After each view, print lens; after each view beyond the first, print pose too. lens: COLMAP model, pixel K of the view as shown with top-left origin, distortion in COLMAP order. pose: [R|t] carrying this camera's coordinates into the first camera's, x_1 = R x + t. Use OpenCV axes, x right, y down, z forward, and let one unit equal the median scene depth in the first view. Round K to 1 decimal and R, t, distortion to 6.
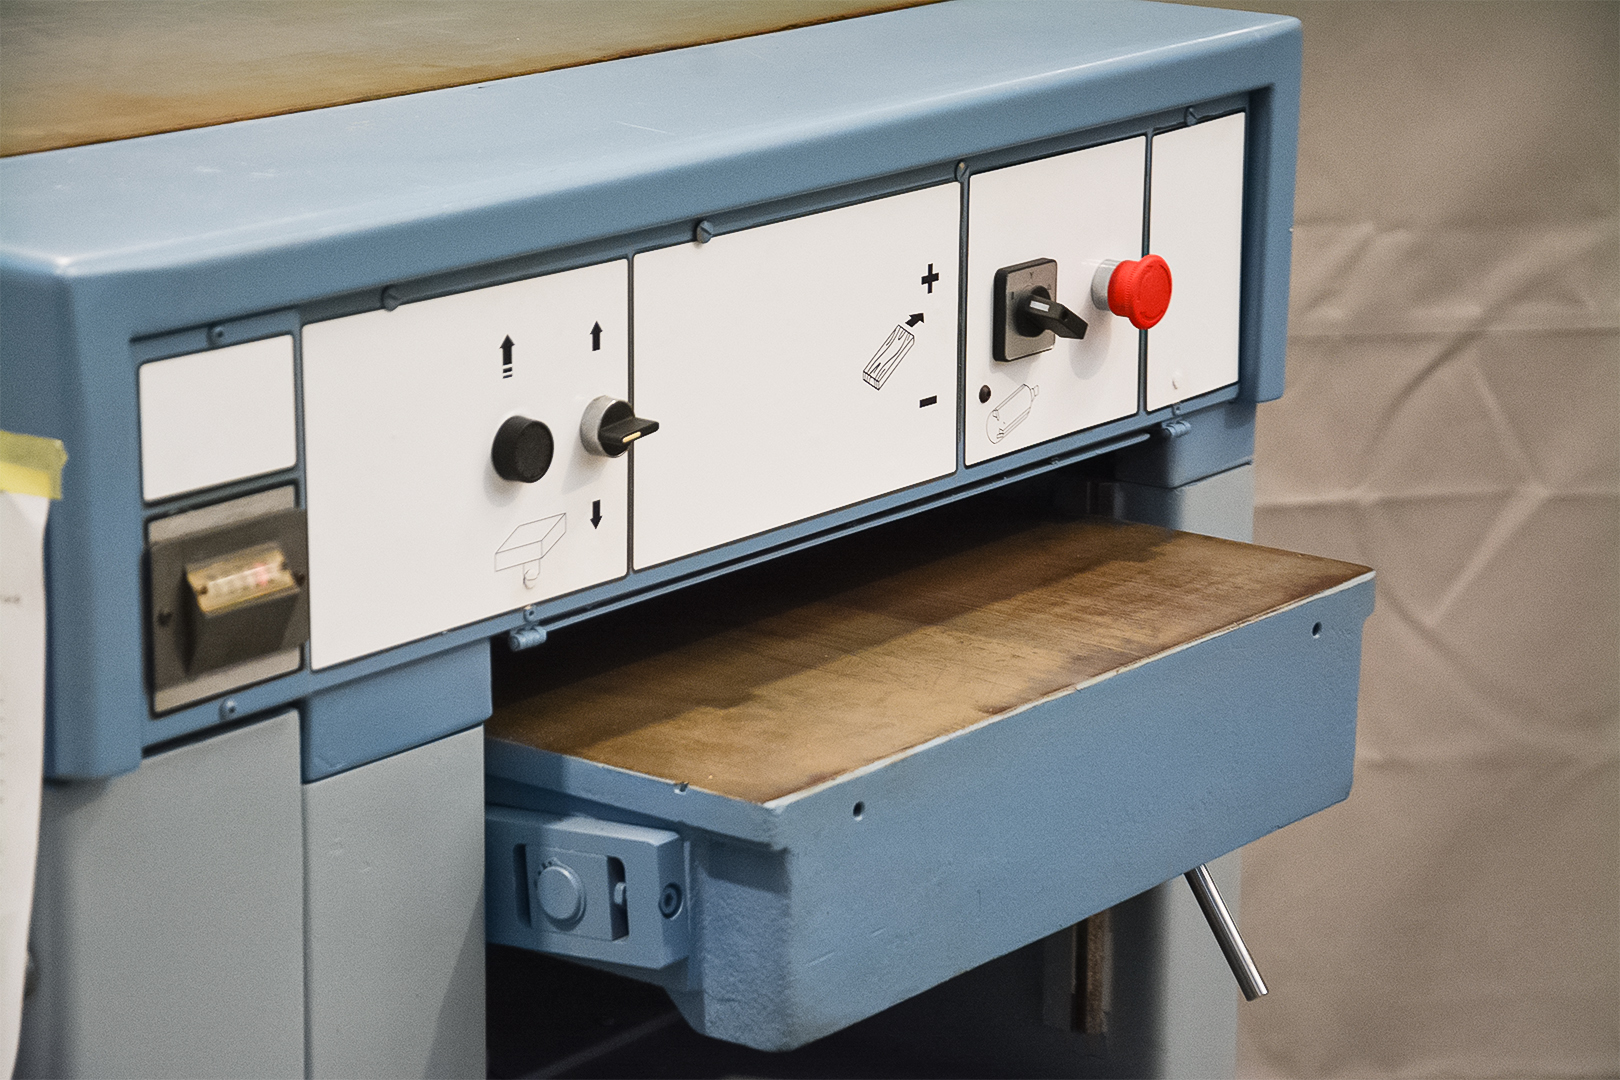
lens RADIAL K [[4544.6, 0, 810.0], [0, 4544.6, 540.0], [0, 0, 1]] dist [0.840201, 0.506150]
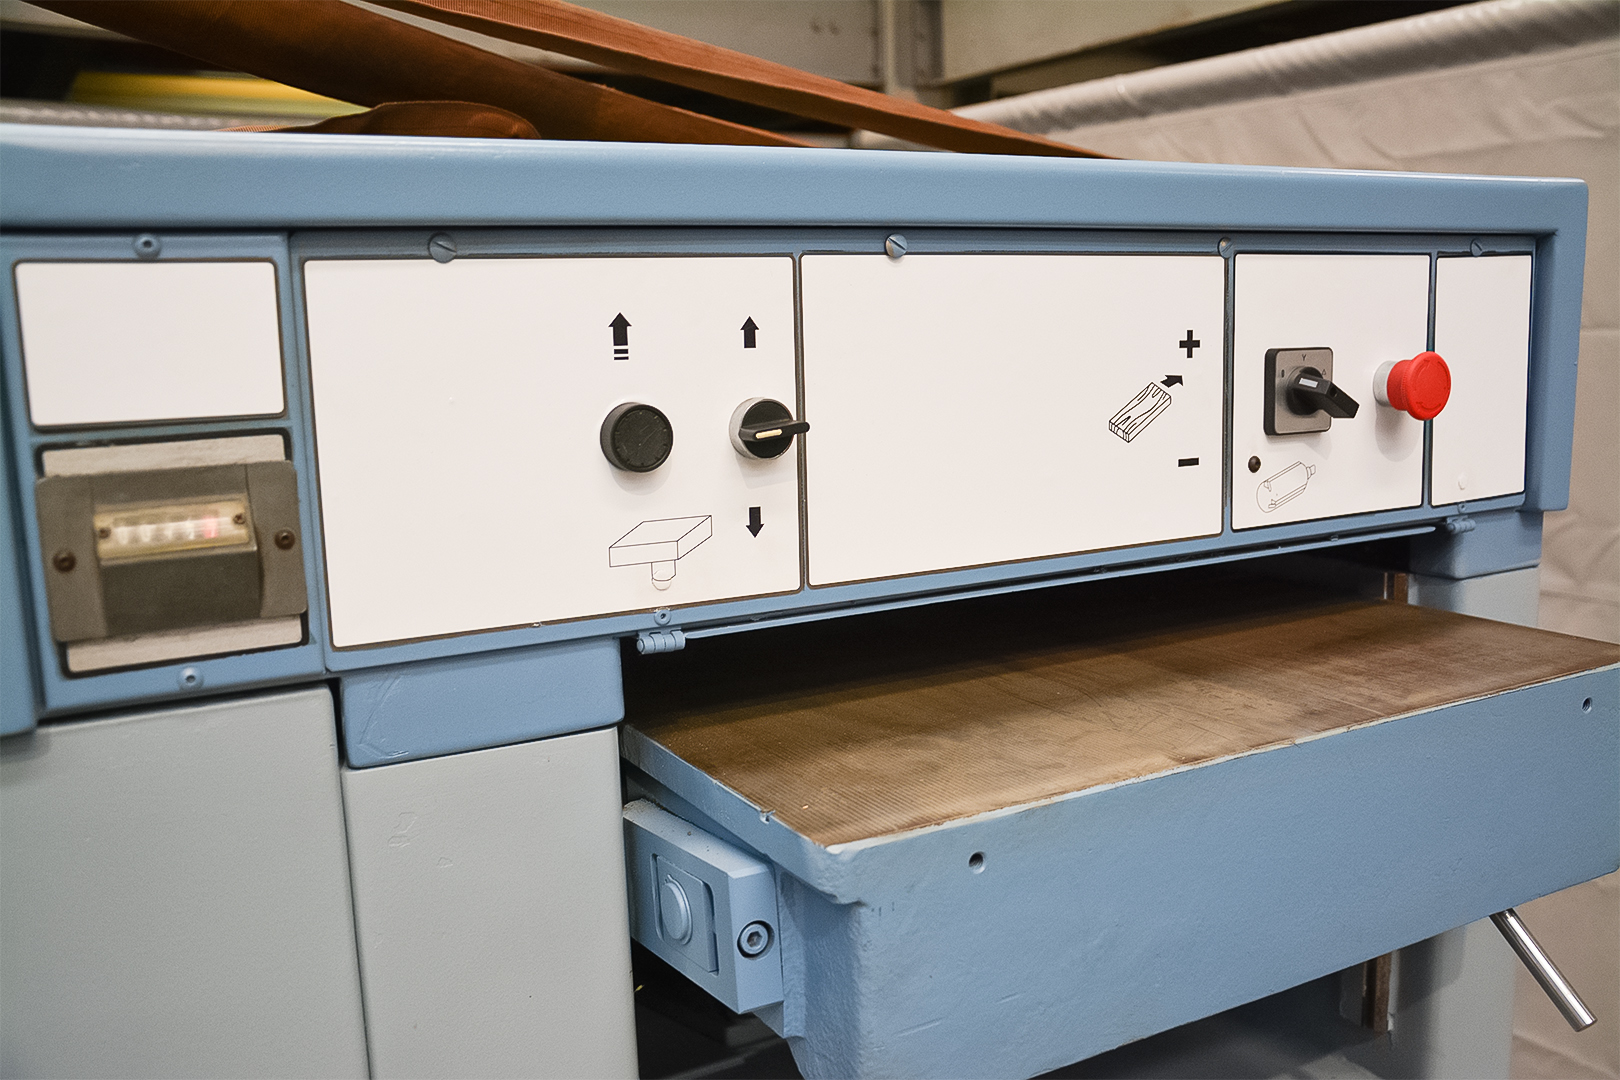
lens RADIAL K [[1473.1, 0, 810.0], [0, 1473.1, 540.0], [0, 0, 1]] dist [-0.108886, 0.182651]
pose [[0.918020, 0.029746, -0.395418, 0.081549], [-0.065880, 0.994765, -0.078117, 0.020438], [0.391024, 0.097763, 0.915173, 0.663917]]
